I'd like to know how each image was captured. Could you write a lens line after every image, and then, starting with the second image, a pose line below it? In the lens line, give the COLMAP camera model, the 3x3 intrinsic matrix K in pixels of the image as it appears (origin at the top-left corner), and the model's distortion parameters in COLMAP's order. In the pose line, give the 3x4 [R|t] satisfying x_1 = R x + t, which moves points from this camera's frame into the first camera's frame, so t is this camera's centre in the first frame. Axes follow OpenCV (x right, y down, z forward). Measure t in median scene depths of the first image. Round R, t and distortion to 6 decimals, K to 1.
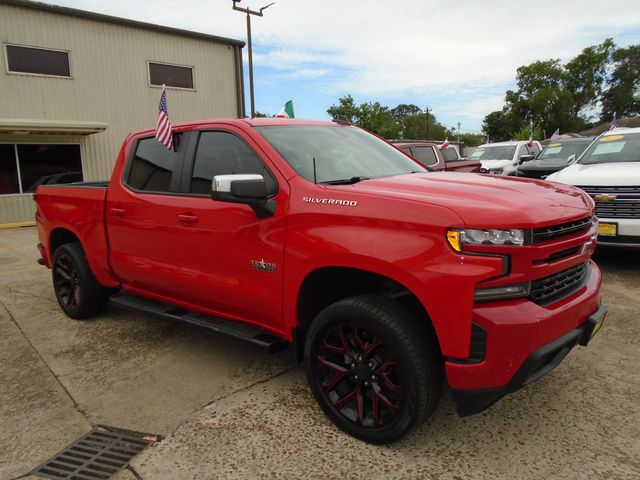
lens RADIAL K [[490.9, 0, 318.1], [0, 490.9, 240.6], [0, 0, 1]] dist [-0.012569, -0.004708]
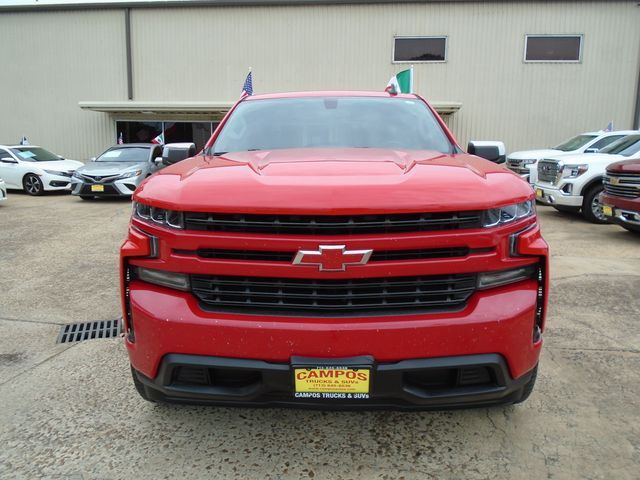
lens RADIAL K [[490.9, 0, 318.1], [0, 490.9, 240.6], [0, 0, 1]] dist [-0.012569, -0.004708]
pose [[0.632596, 0.171039, -0.755360, 0.771015], [-0.143143, 0.984327, 0.103006, -0.059977], [0.761139, 0.042963, 0.647164, 0.402670]]
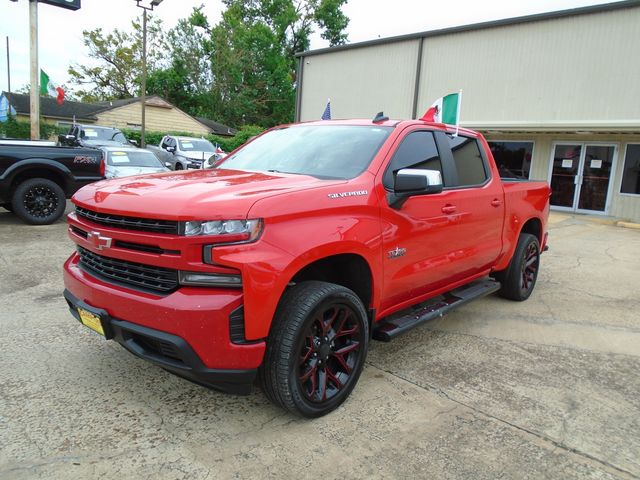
lens RADIAL K [[490.9, 0, 318.1], [0, 490.9, 240.6], [0, 0, 1]] dist [-0.012569, -0.004708]
pose [[-0.002214, 0.194093, -0.980981, 1.143226], [-0.199319, 0.961214, 0.190632, -0.203297], [0.979932, 0.195950, 0.036558, 1.036830]]
